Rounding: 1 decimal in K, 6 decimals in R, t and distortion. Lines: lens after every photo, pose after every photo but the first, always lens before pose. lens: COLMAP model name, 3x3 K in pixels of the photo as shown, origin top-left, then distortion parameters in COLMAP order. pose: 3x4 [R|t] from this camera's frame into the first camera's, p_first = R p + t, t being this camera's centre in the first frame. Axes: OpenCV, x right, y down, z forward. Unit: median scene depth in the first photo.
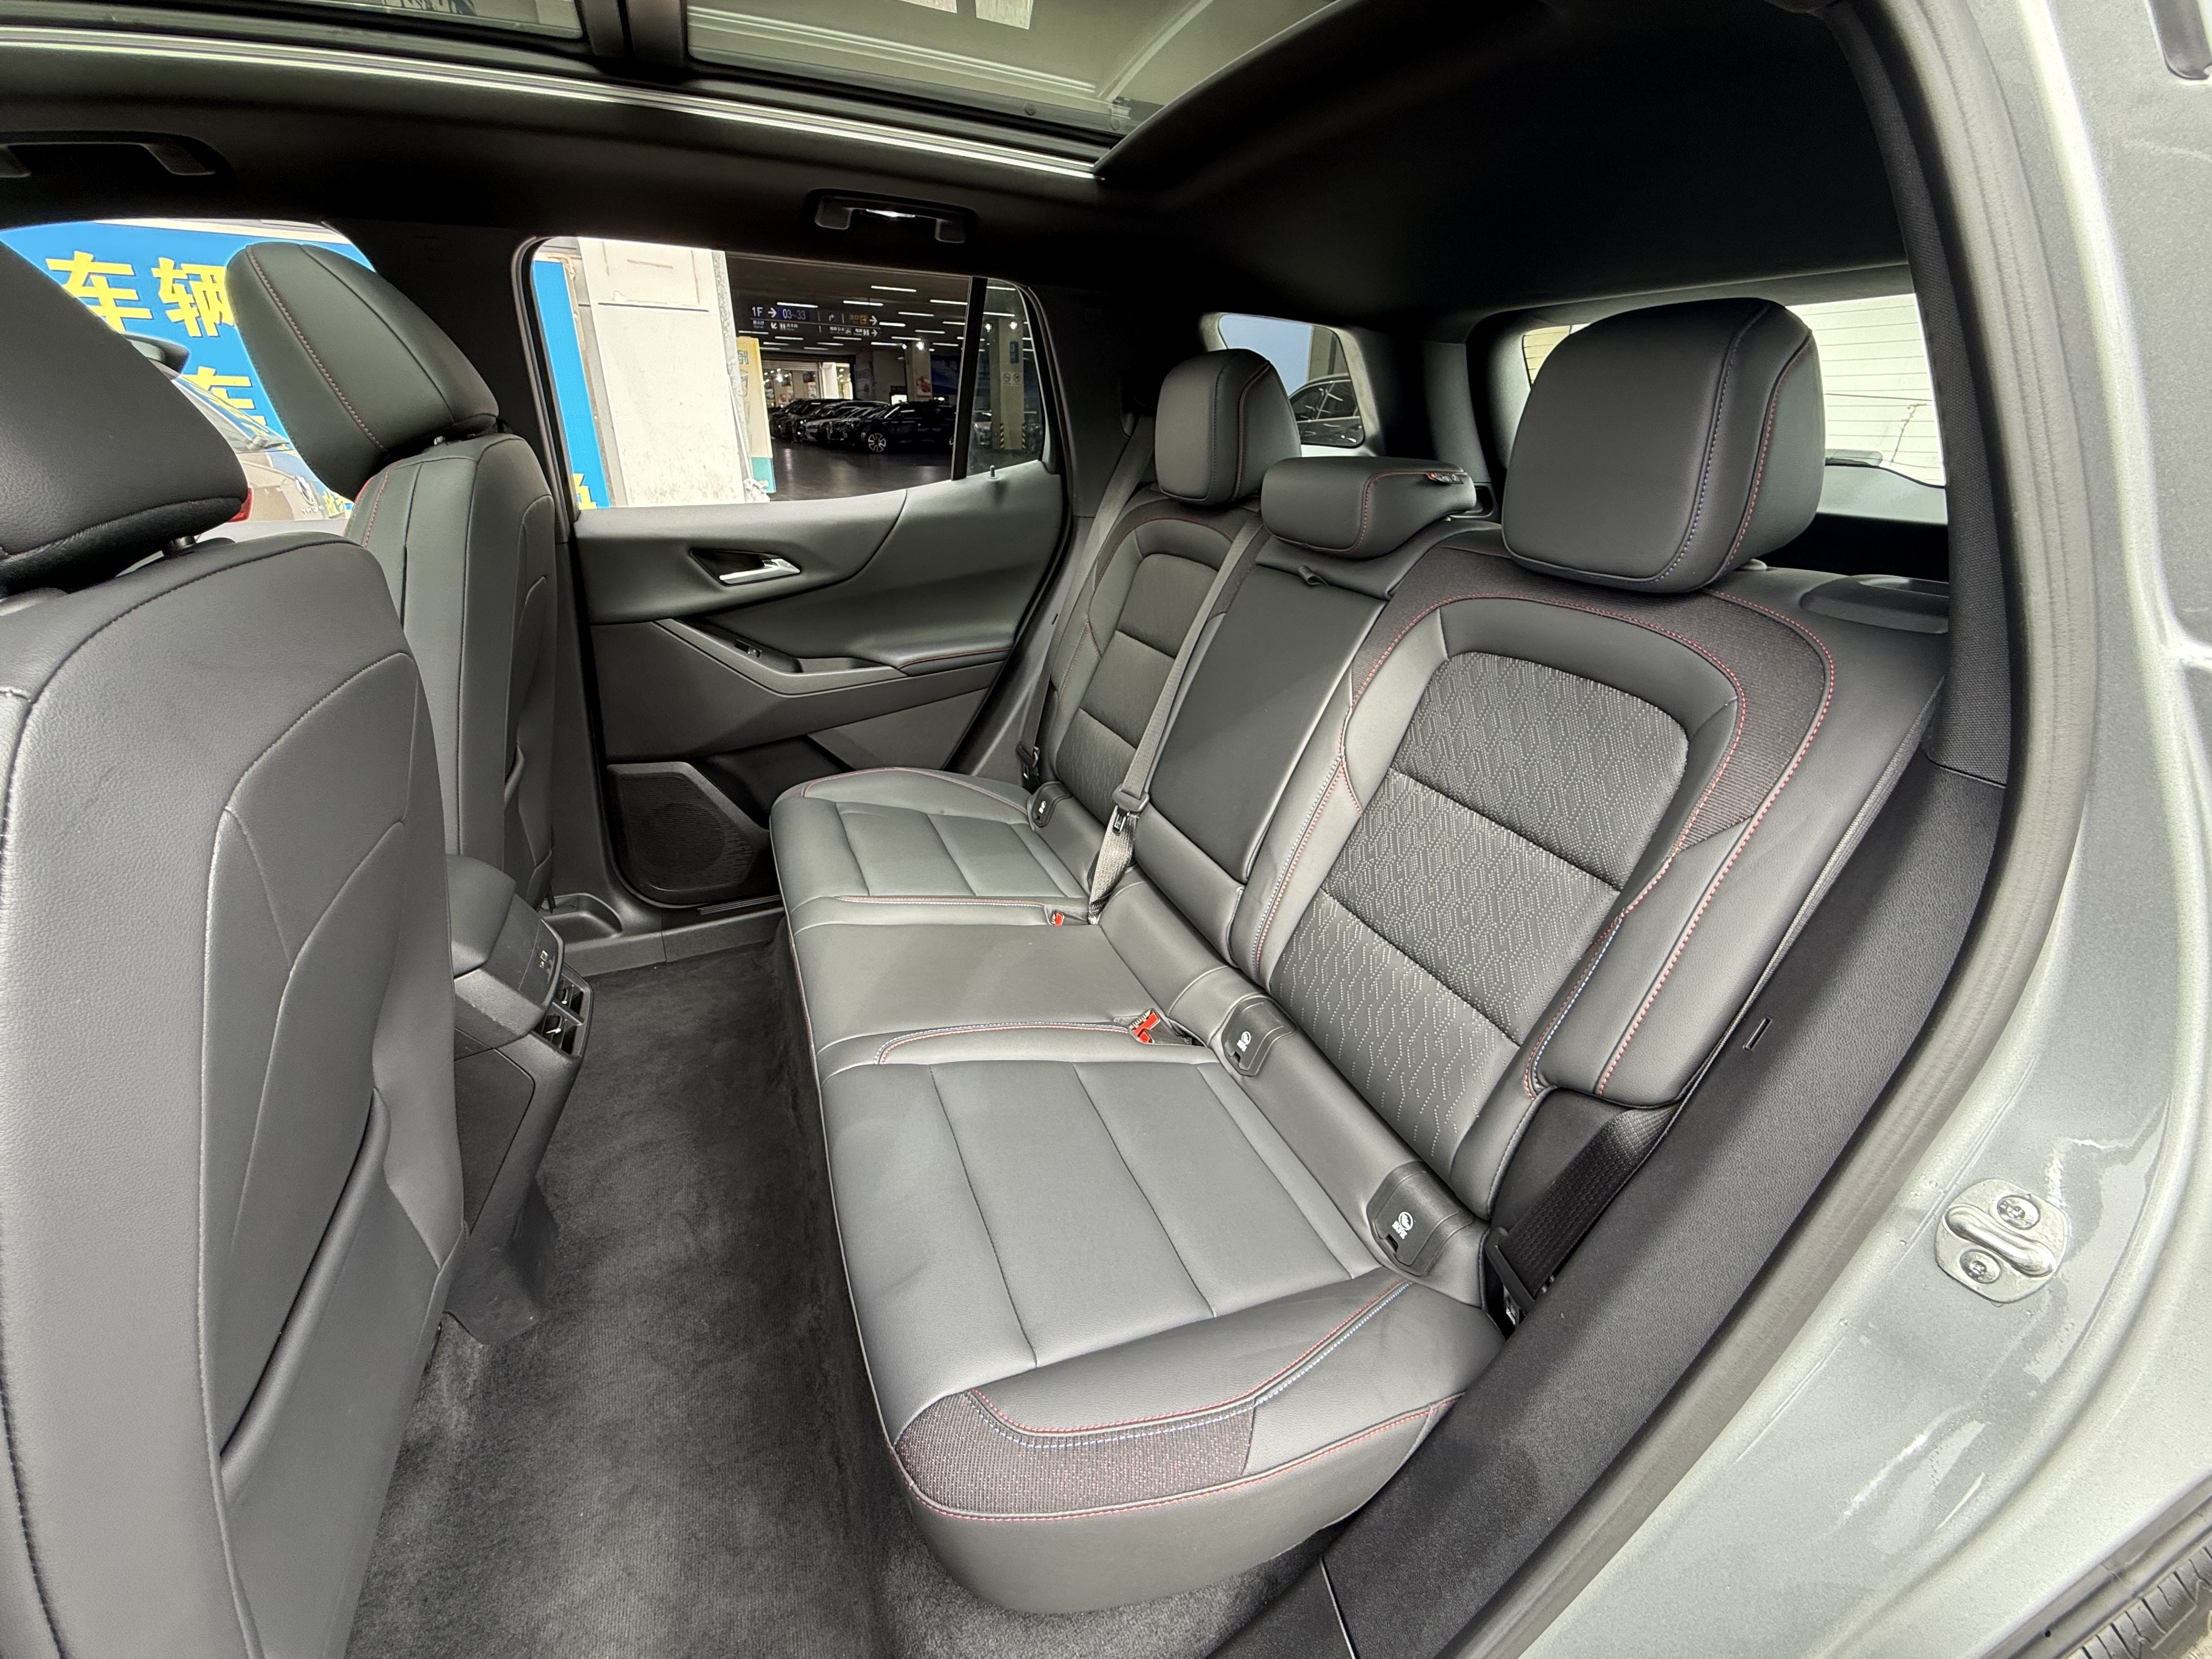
lens RADIAL K [[885.6, 0, 1101.2], [0, 885.6, 825.0], [0, 0, 1]] dist [-0.001202, 0.000105]
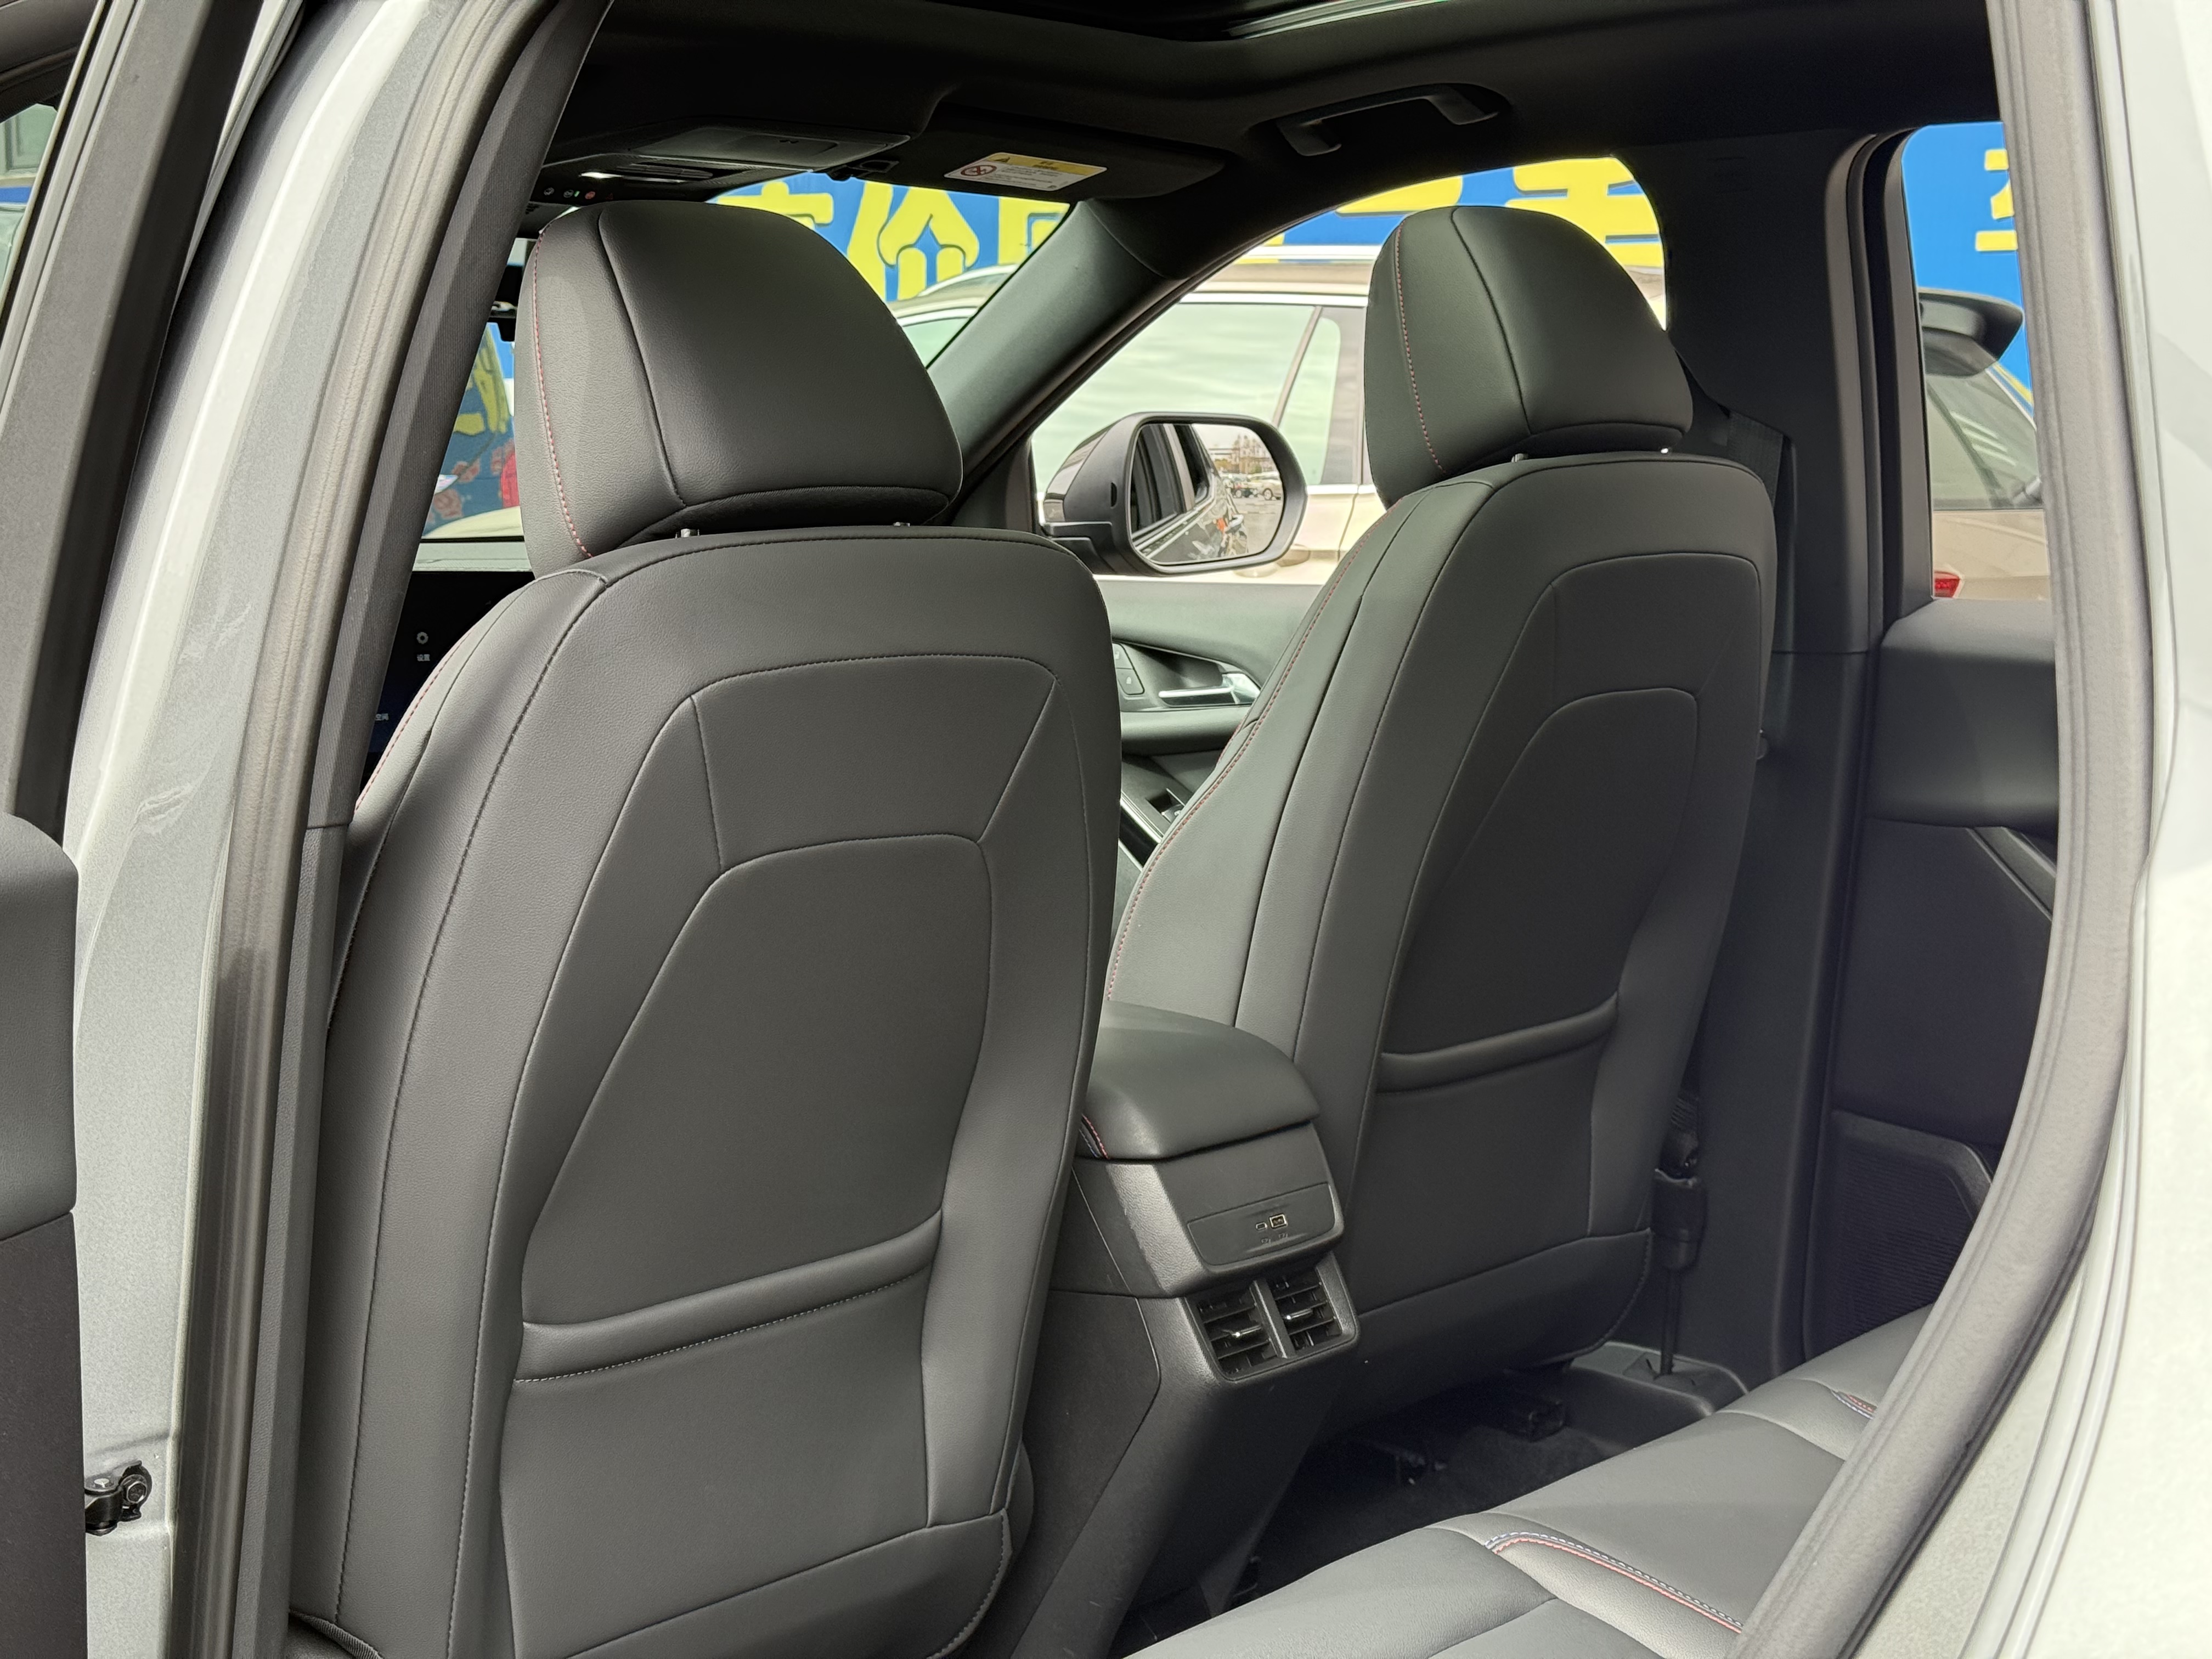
lens RADIAL K [[3099.7, 0, 1054.5], [0, 3099.7, 839.9], [0, 0, 1]] dist [0.126652, 0.000000]
pose [[0.402538, 0.110324, -0.908731, 1.091631], [-0.382623, 0.922111, -0.057540, 0.075573], [0.831603, 0.370863, 0.413397, -0.111439]]
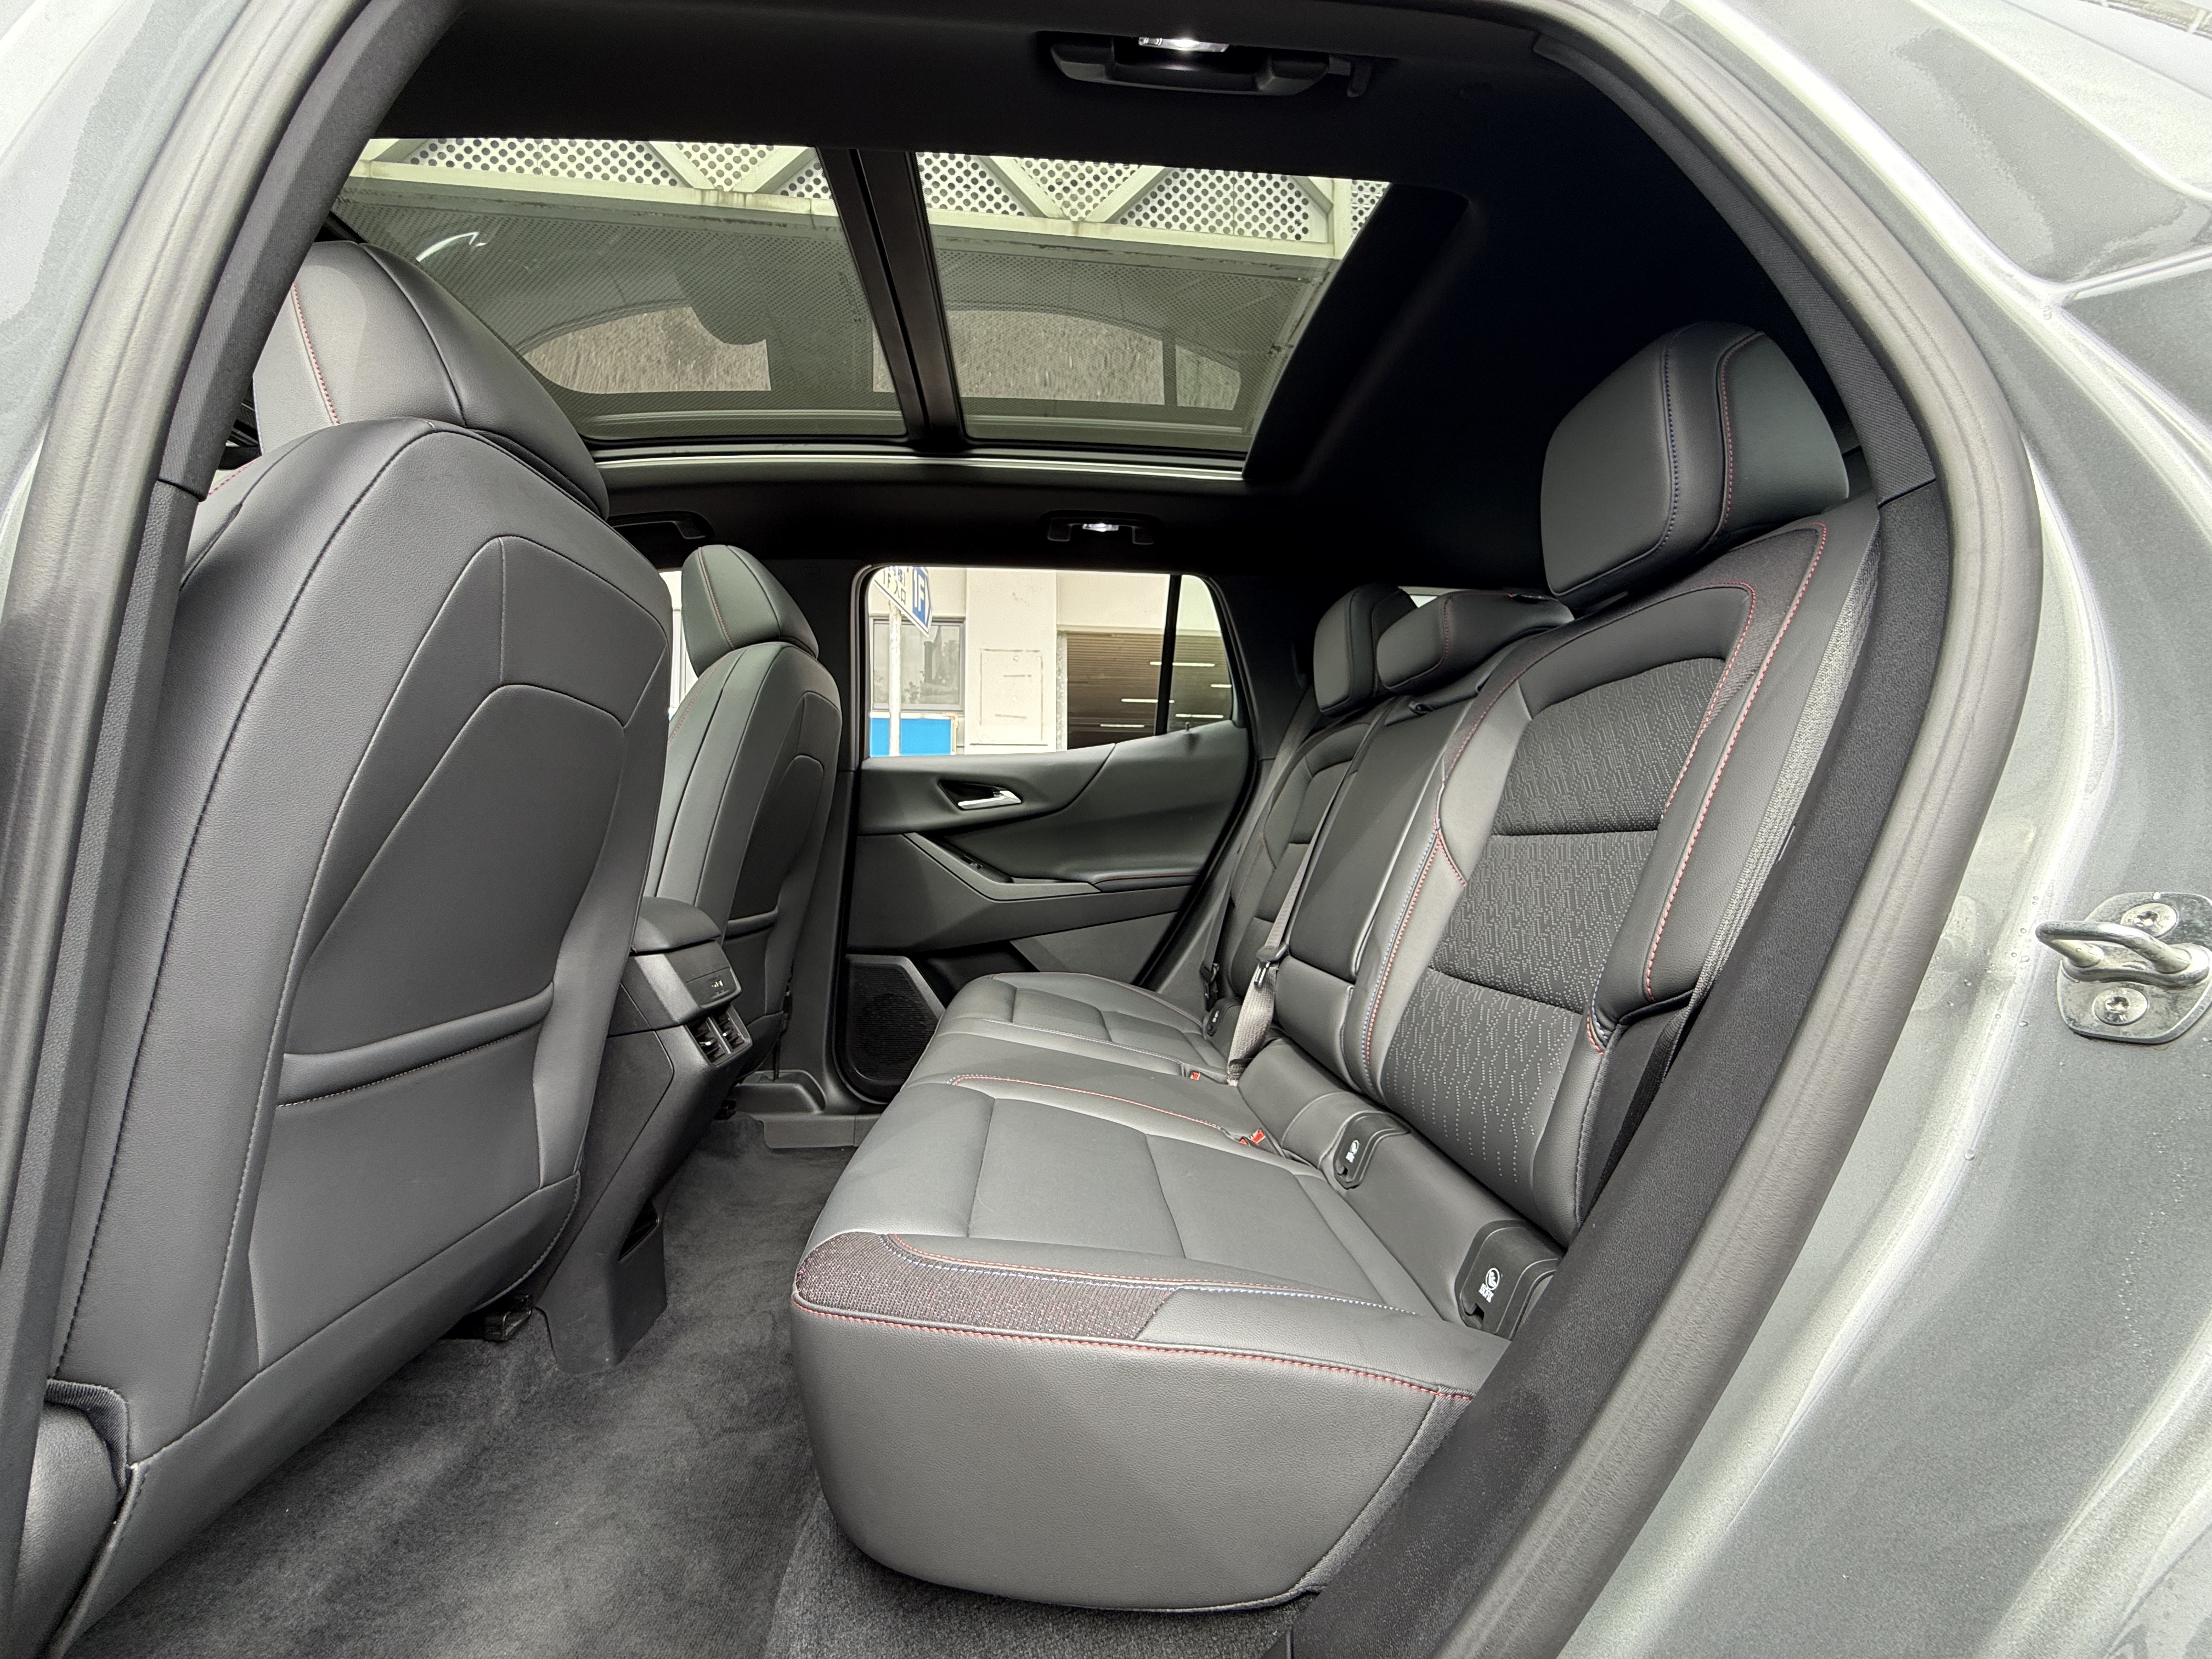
lens RADIAL K [[885.6, 0, 1101.1], [0, 885.6, 827.1], [0, 0, 1]] dist [-0.001202, 0.000105]
pose [[0.944665, -0.032896, -0.326383, 0.220547], [-0.118762, 0.893167, -0.433760, 0.362291], [0.305784, 0.448520, 0.839837, 0.051892]]
